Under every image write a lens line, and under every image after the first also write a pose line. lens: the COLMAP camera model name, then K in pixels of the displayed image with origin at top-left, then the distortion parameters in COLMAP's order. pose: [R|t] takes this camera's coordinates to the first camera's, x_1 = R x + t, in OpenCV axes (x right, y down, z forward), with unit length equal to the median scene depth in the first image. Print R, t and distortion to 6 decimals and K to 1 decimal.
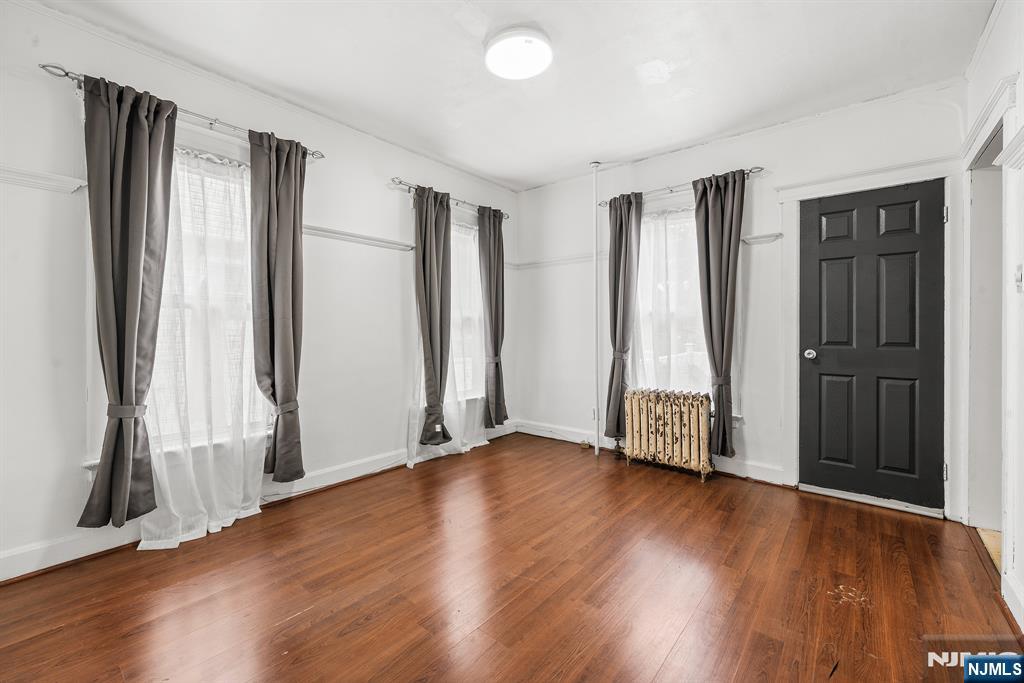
lens RADIAL K [[422.2, 0, 510.6], [0, 422.2, 330.8], [0, 0, 1]] dist [-0.000412, -0.000009]
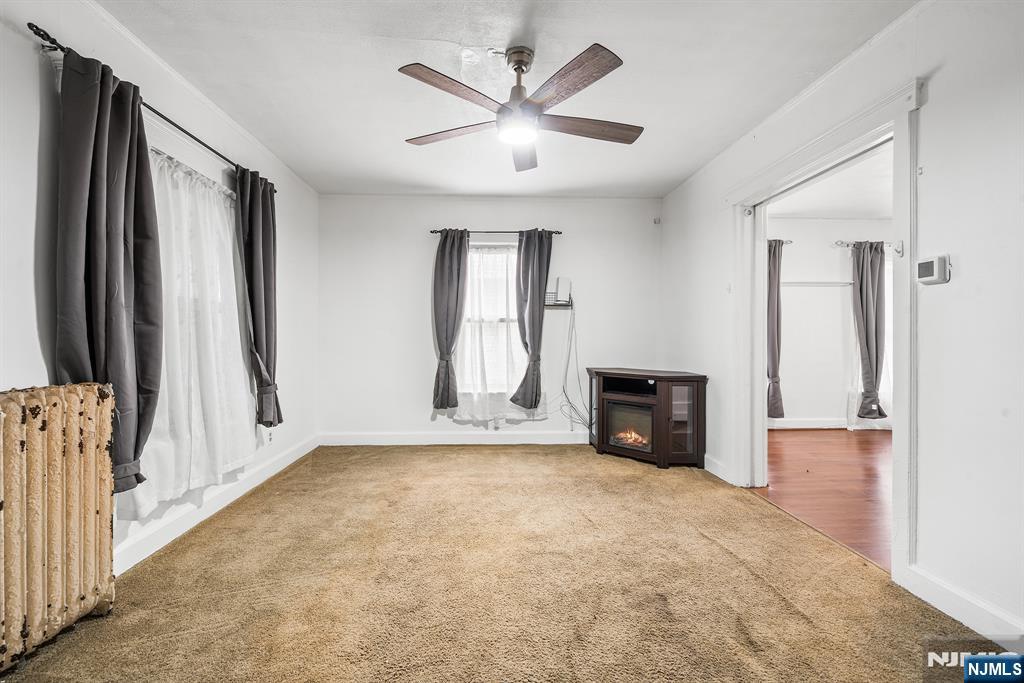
lens RADIAL K [[422.2, 0, 509.5], [0, 422.2, 334.3], [0, 0, 1]] dist [-0.000412, -0.000009]
pose [[0.662820, -0.003426, -0.748771, 0.082930], [-0.002940, 0.999970, -0.007177, -0.004811], [0.748773, 0.006958, 0.662790, -0.888091]]
